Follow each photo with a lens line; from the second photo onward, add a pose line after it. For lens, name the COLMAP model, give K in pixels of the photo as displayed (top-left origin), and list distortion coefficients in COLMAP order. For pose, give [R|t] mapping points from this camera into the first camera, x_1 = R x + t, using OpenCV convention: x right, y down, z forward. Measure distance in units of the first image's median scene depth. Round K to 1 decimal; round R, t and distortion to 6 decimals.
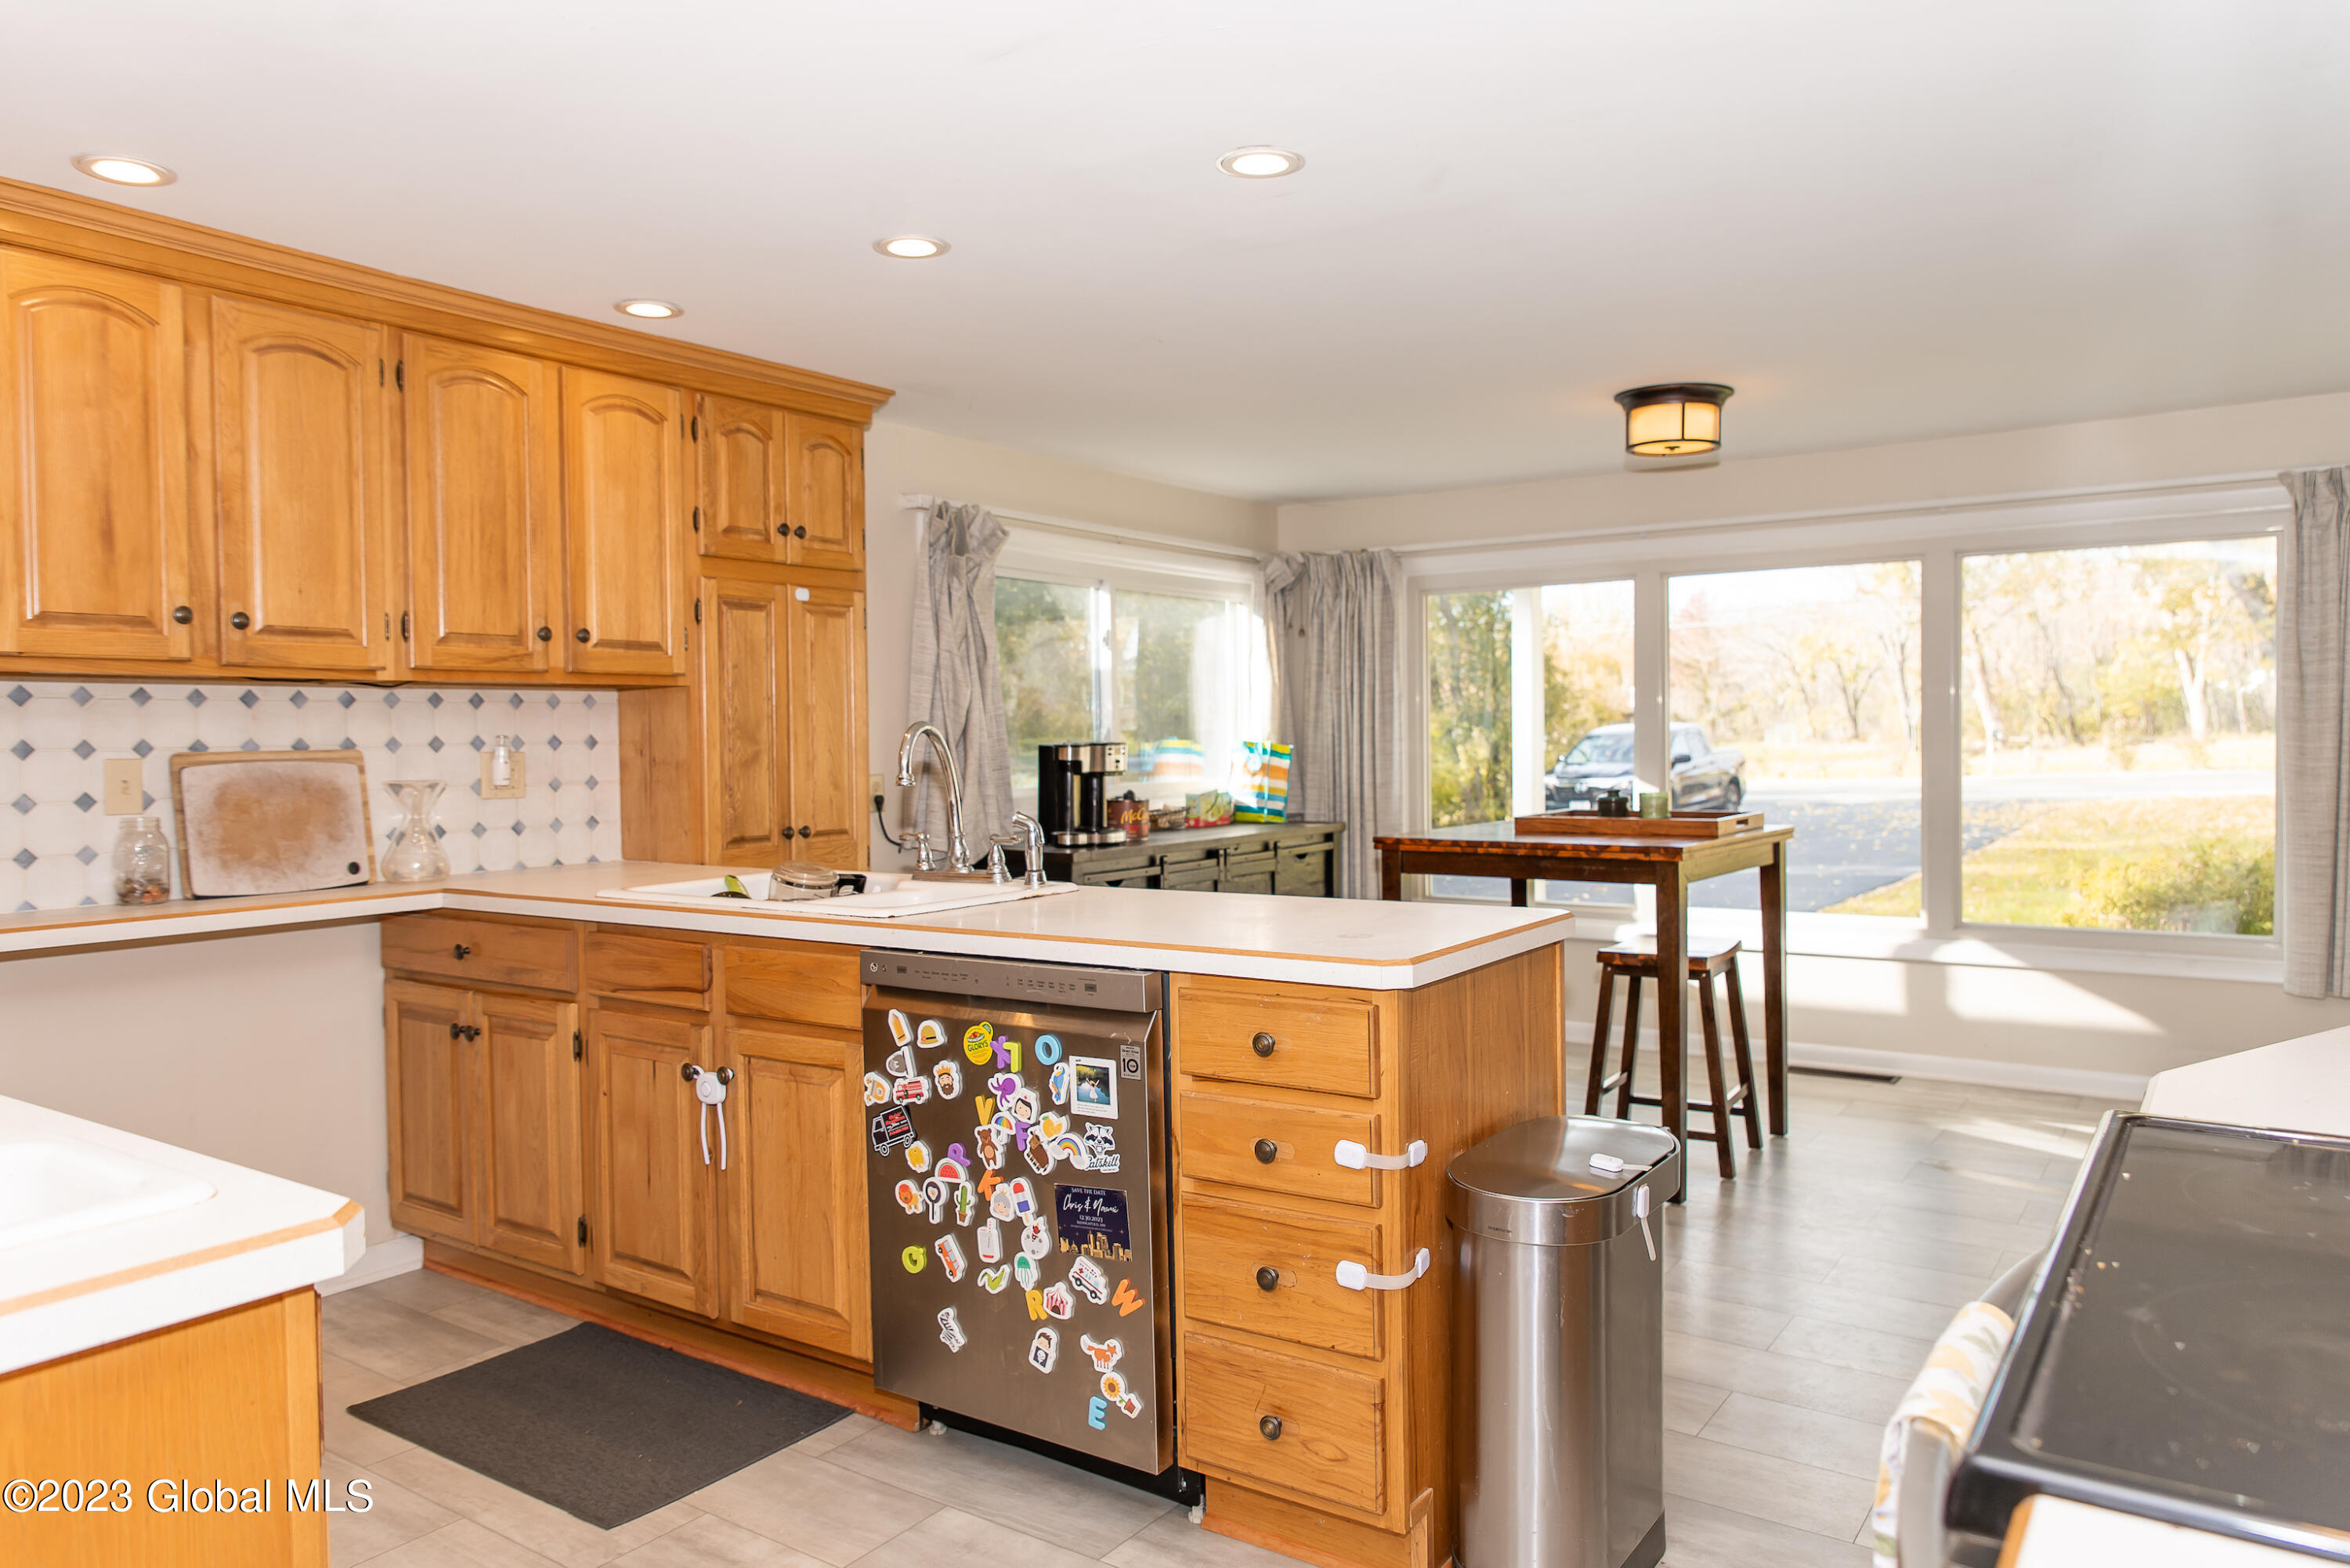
lens RADIAL K [[1599.4, 0, 1168.0], [0, 1599.4, 770.5], [0, 0, 1]] dist [-0.001486, -0.000755]
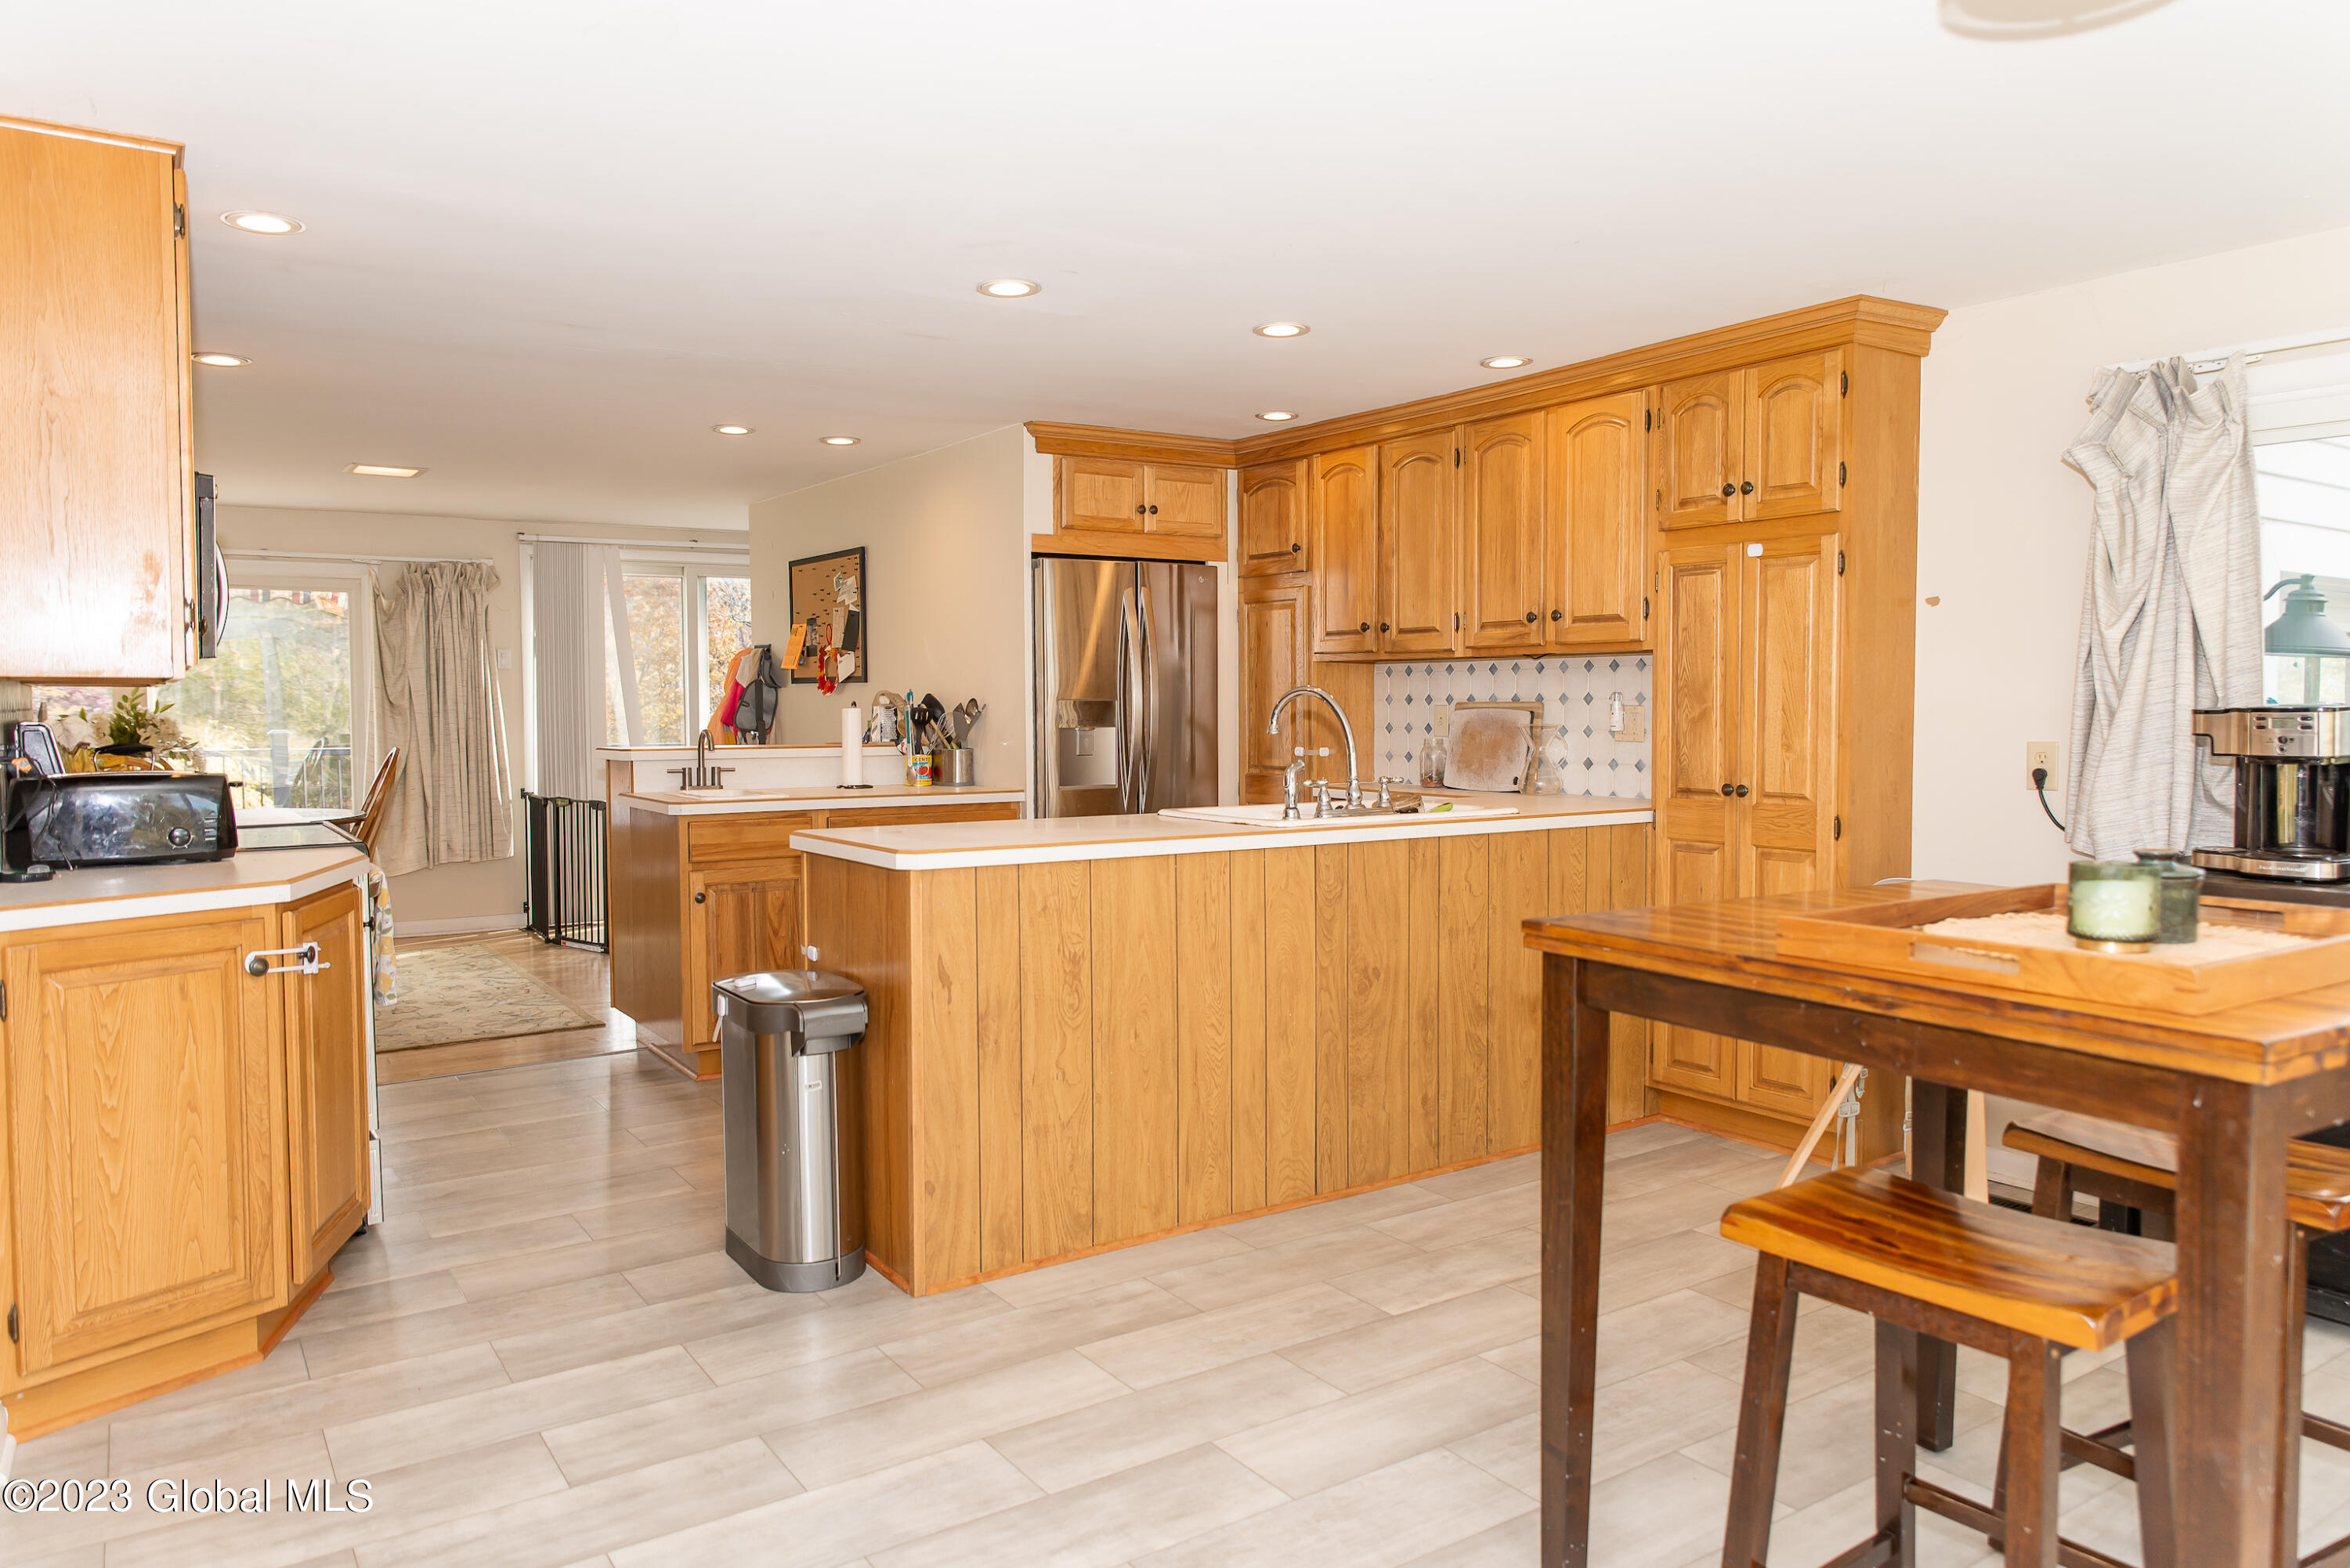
lens RADIAL K [[1599.4, 0, 1168.0], [0, 1599.4, 770.5], [0, 0, 1]] dist [-0.001486, -0.000755]
pose [[-0.374441, 0.056445, -0.925531, 0.935522], [-0.010610, 0.997819, 0.065146, -0.040041], [0.927190, 0.034214, -0.373026, 1.178357]]
